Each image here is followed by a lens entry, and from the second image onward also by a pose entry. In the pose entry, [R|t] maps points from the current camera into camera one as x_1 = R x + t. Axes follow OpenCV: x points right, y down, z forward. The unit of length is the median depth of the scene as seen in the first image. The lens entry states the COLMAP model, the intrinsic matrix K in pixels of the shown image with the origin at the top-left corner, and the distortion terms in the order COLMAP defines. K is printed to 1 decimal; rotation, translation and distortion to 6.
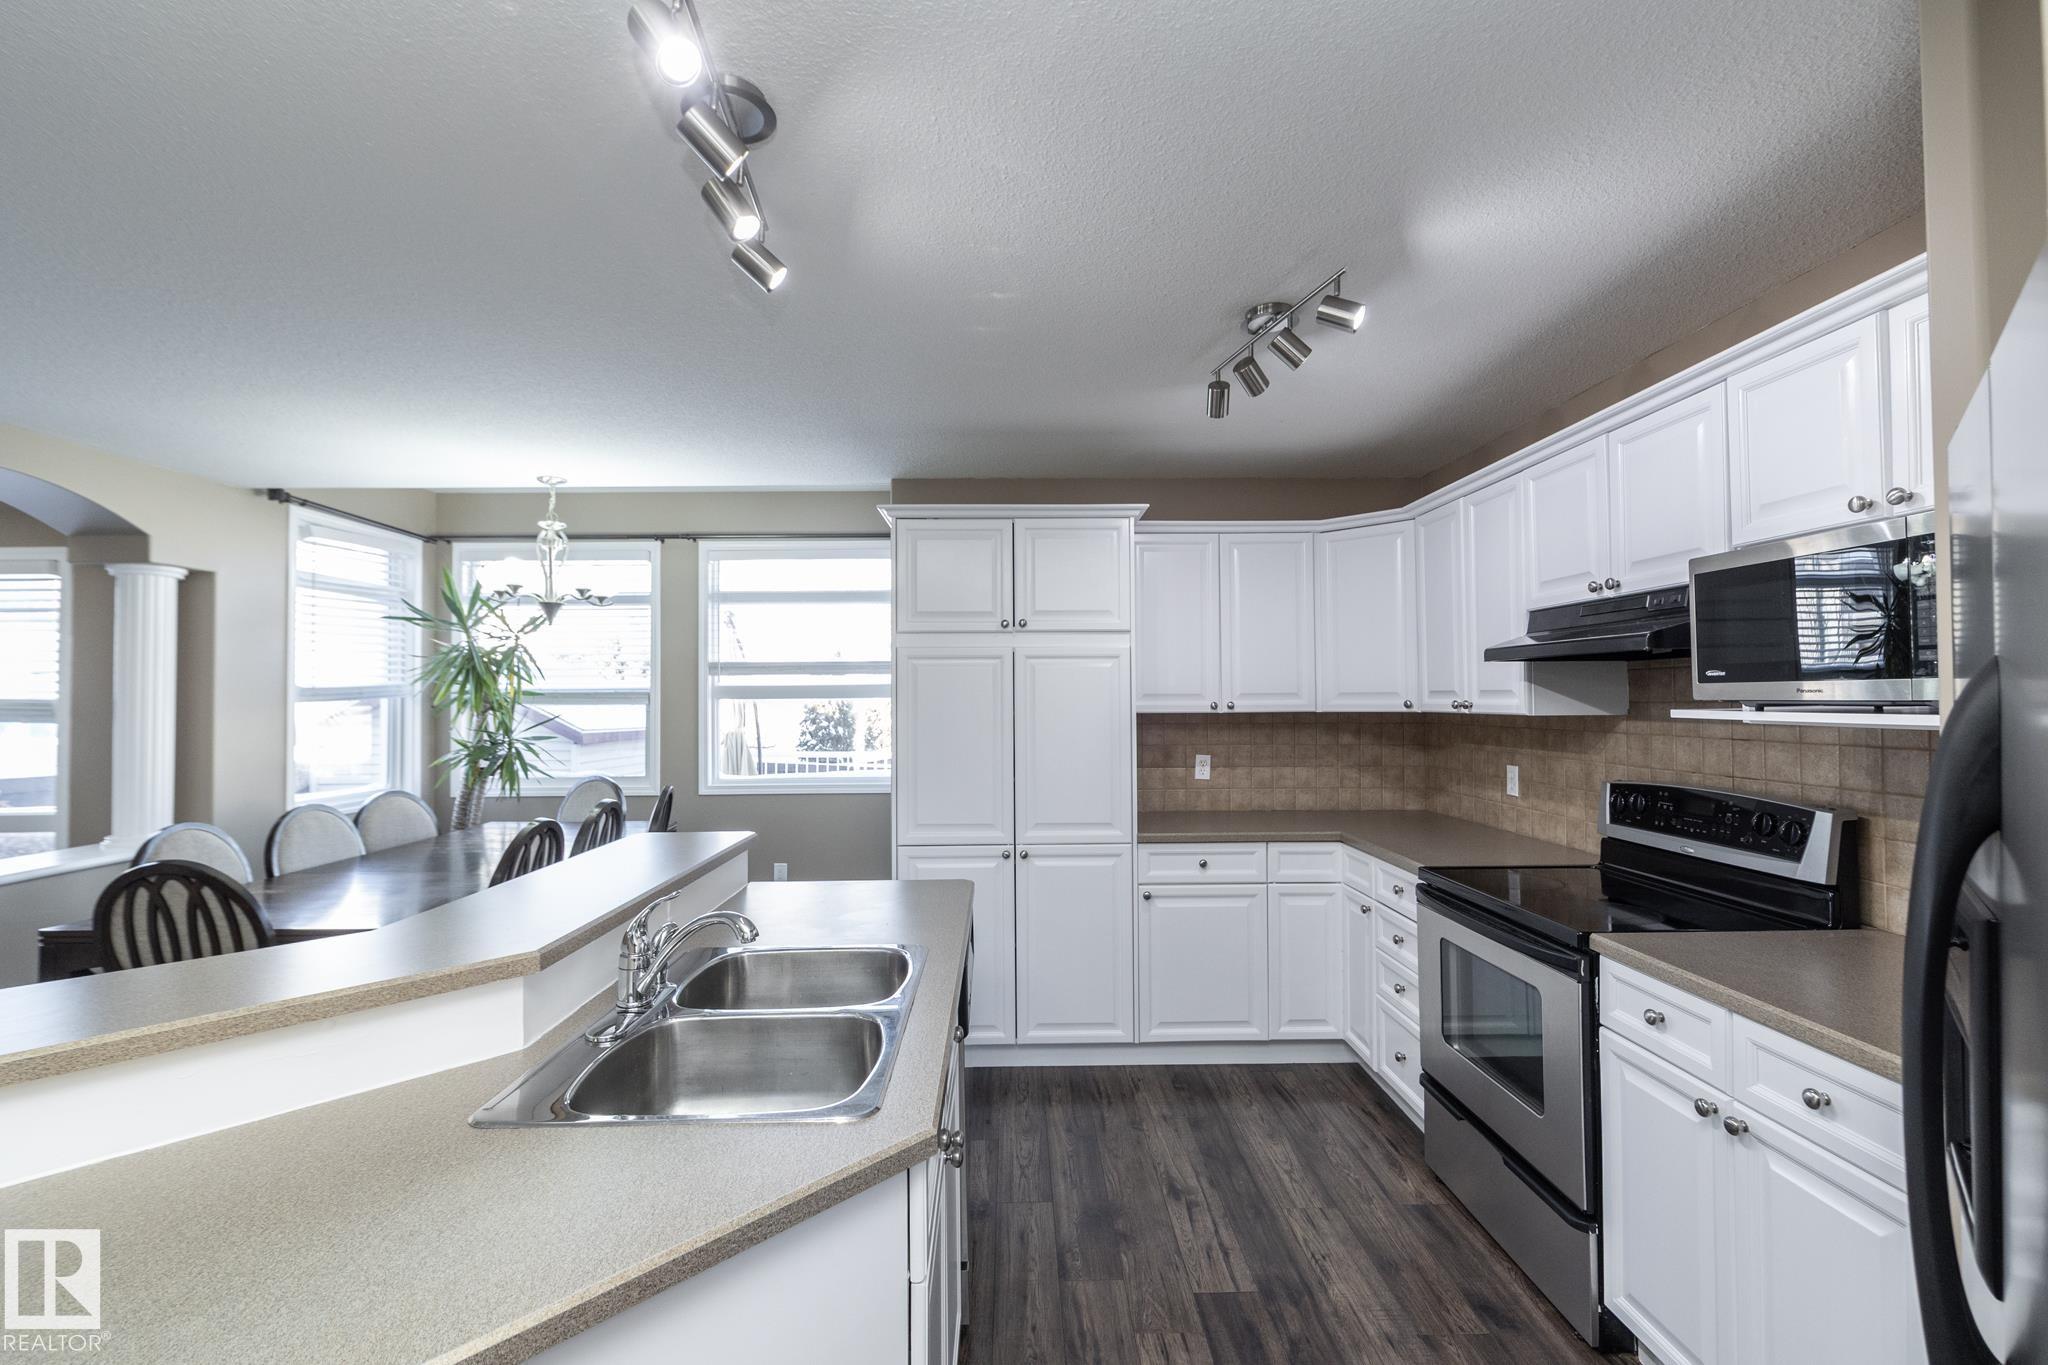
lens RADIAL K [[881.1, 0, 1024.0], [0, 881.1, 682.5], [0, 0, 1]] dist [0.000136, -0.000005]
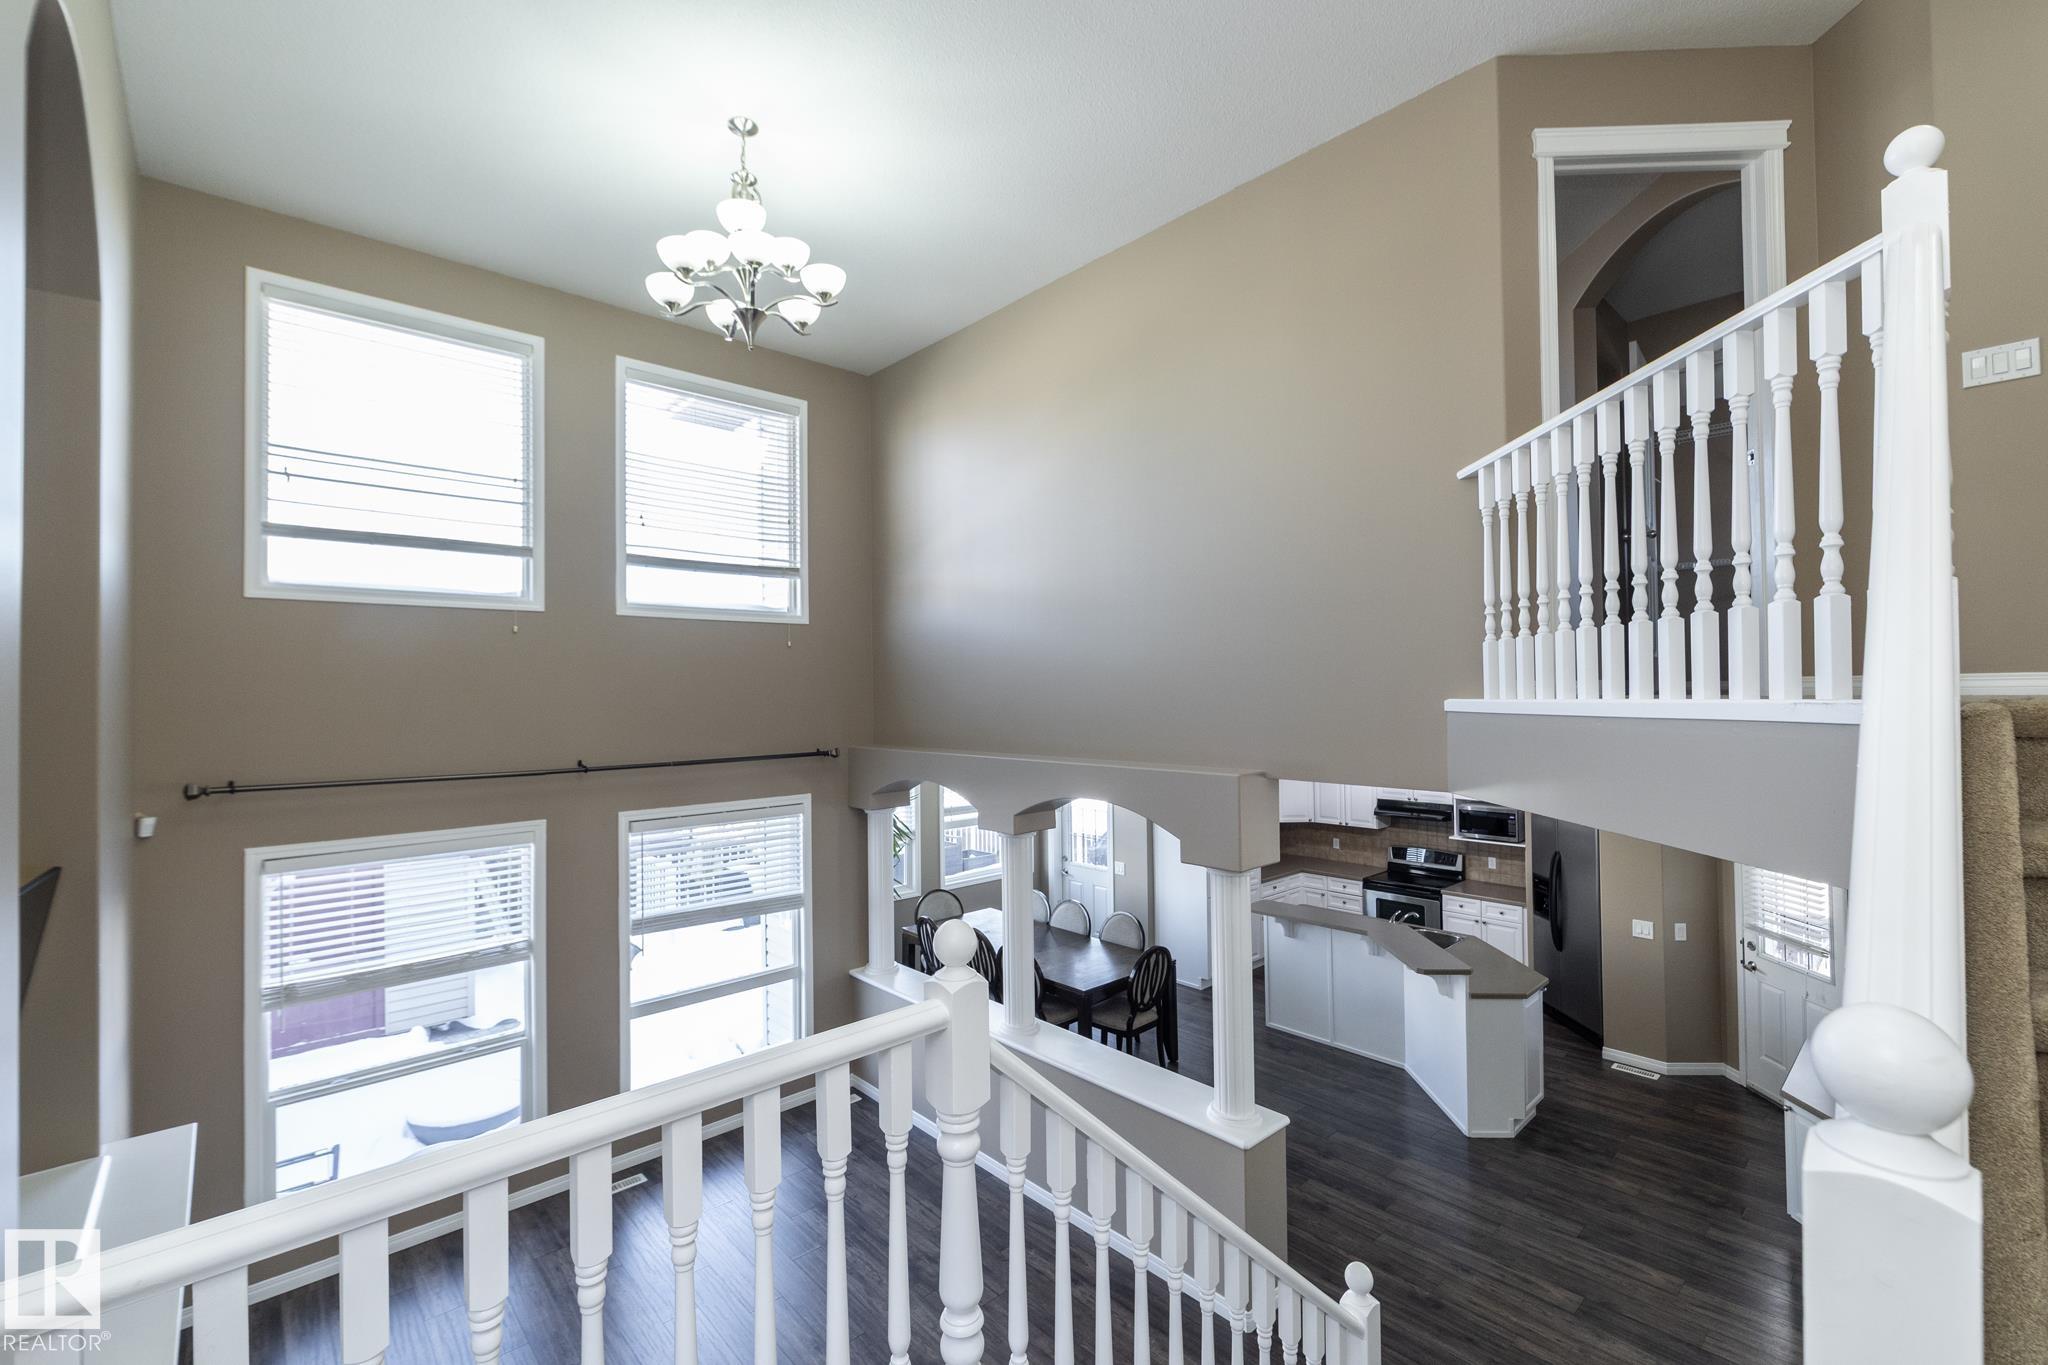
lens RADIAL K [[862.9, 0, 1024.0], [0, 862.9, 682.5], [0, 0, 1]] dist [0.002099, -0.000097]
pose [[0.746222, 0.006409, 0.665667, -2.189895], [-0.004738, 0.999979, -0.004317, -0.417035], [-0.665681, 0.000068, 0.746237, -0.480793]]
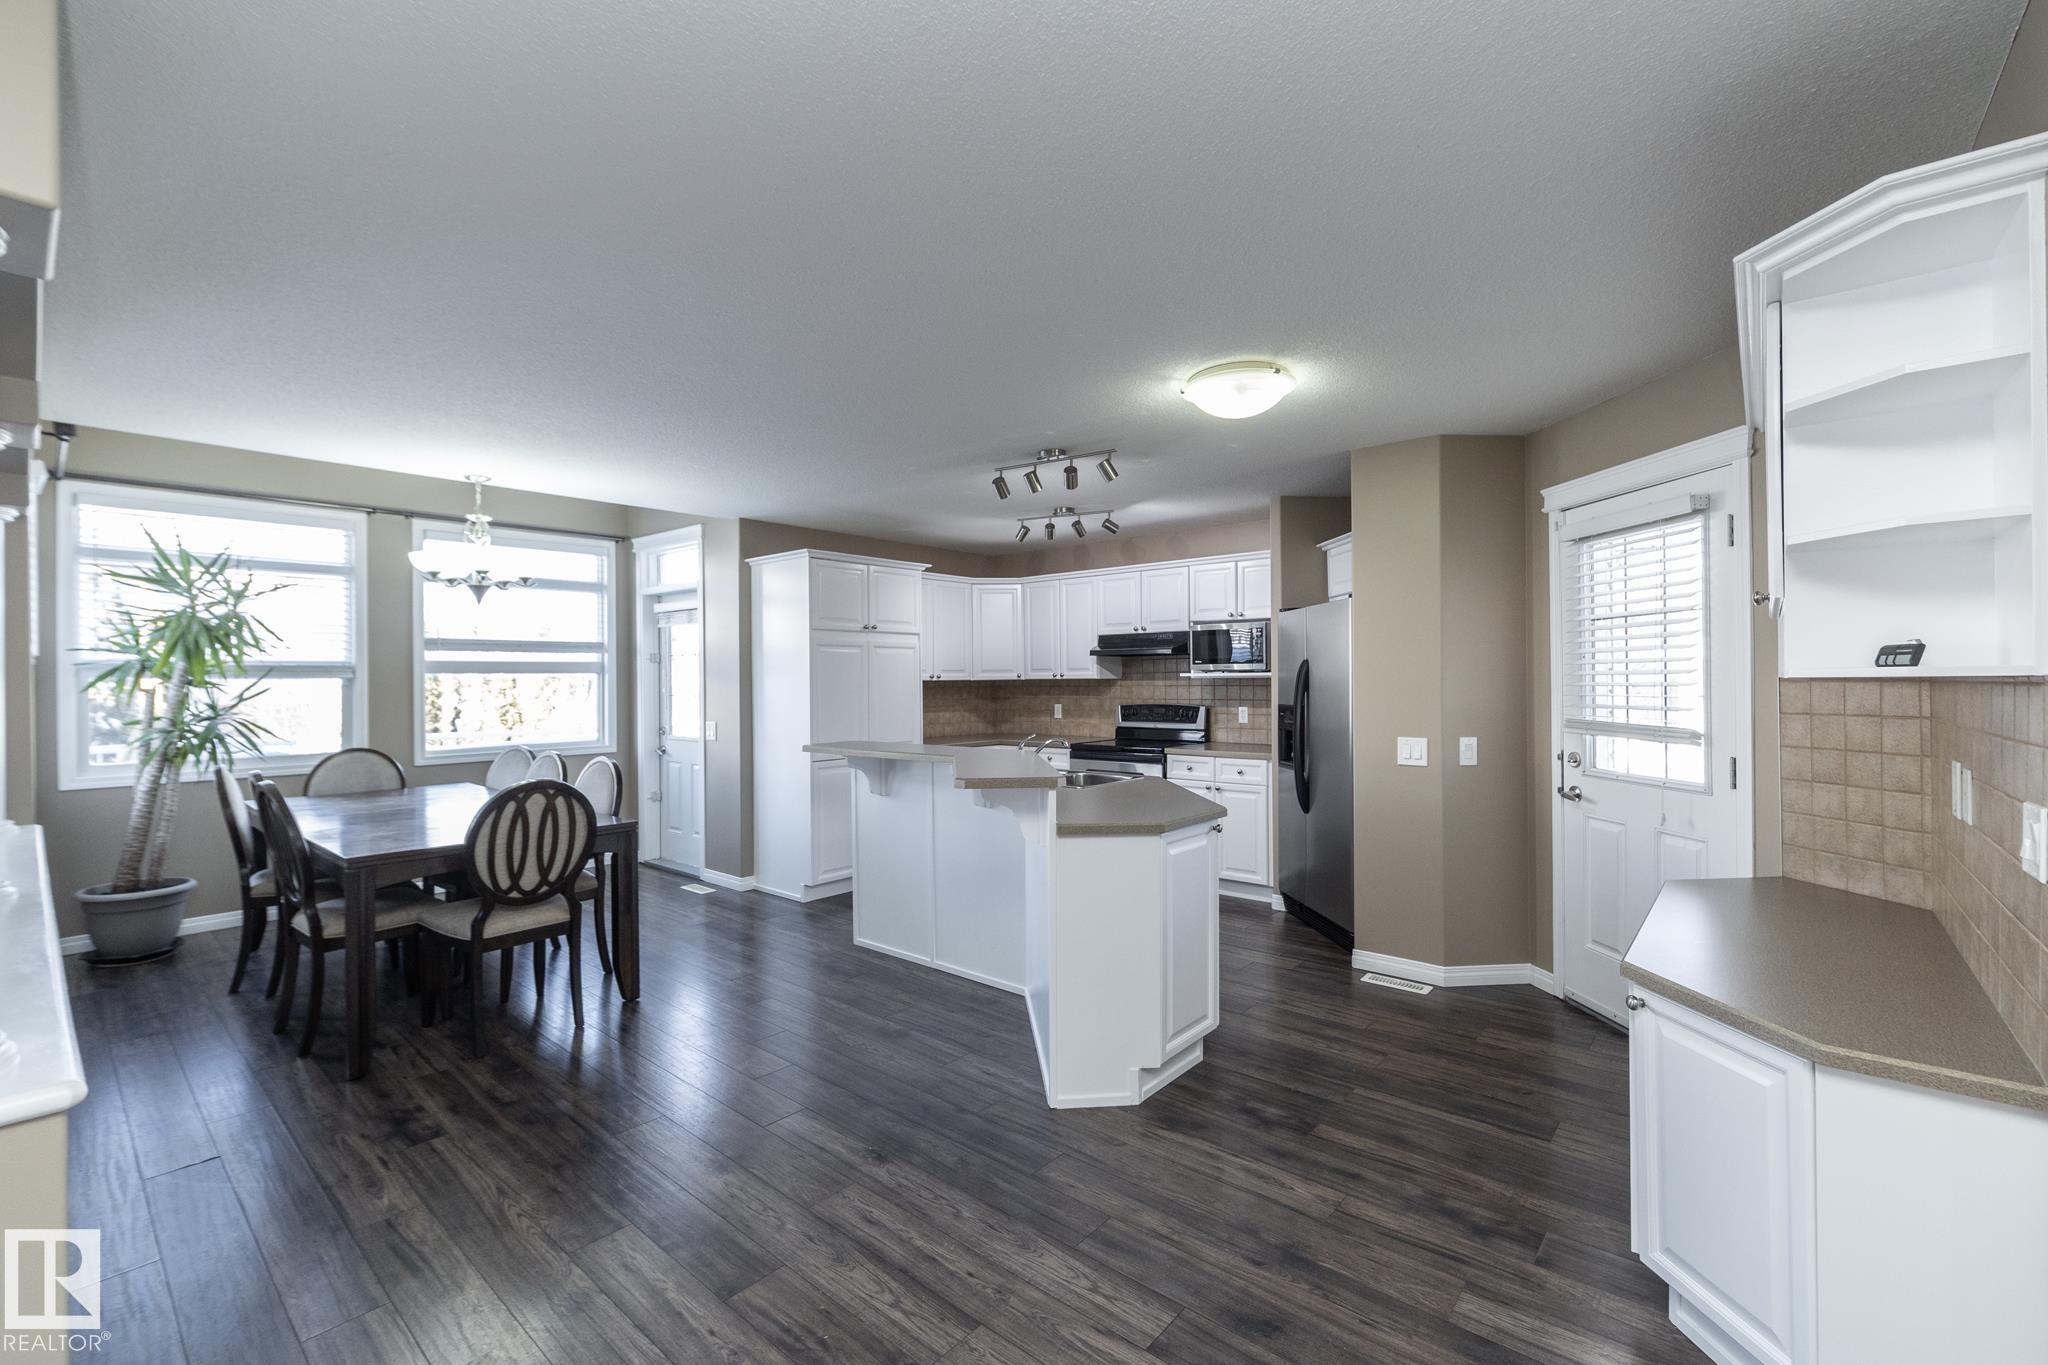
lens RADIAL K [[862.7, 0, 1024.0], [0, 862.7, 682.5], [0, 0, 1]] dist [0.013916, 0.000183]
pose [[0.662166, 0.000239, 0.749357, -1.092181], [-0.009722, 0.999919, 0.008272, 0.024452], [-0.749294, -0.012763, 0.662114, -0.342041]]
